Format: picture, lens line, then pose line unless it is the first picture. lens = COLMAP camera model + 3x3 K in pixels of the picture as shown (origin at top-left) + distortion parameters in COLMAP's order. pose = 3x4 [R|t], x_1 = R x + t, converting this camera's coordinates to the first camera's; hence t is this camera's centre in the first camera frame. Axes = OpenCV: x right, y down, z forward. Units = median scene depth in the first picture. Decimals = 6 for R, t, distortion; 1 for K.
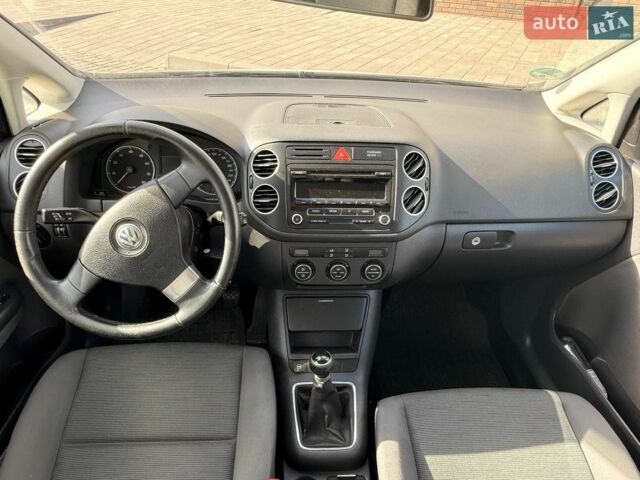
lens RADIAL K [[405.4, 0, 307.5], [0, 405.4, 246.5], [0, 0, 1]] dist [-0.005136, 0.003789]
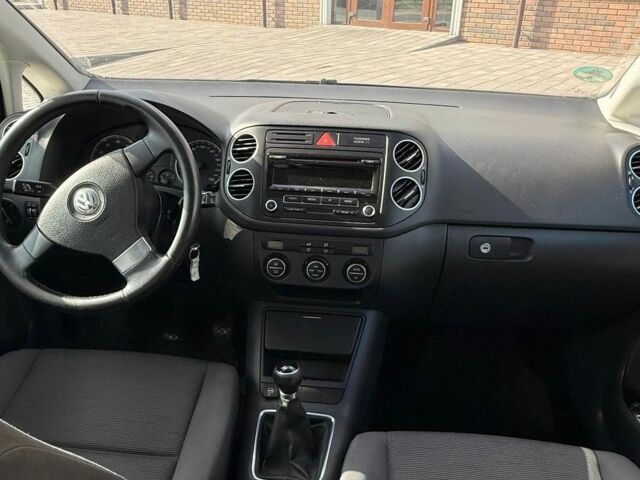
lens RADIAL K [[539.1, 0, 315.1], [0, 539.1, 239.6], [0, 0, 1]] dist [-0.005278, -0.001252]
pose [[0.989322, 0.049940, -0.136925, 0.225381], [-0.075240, 0.979599, -0.186344, 0.210031], [0.124826, 0.194657, 0.972896, -0.136637]]
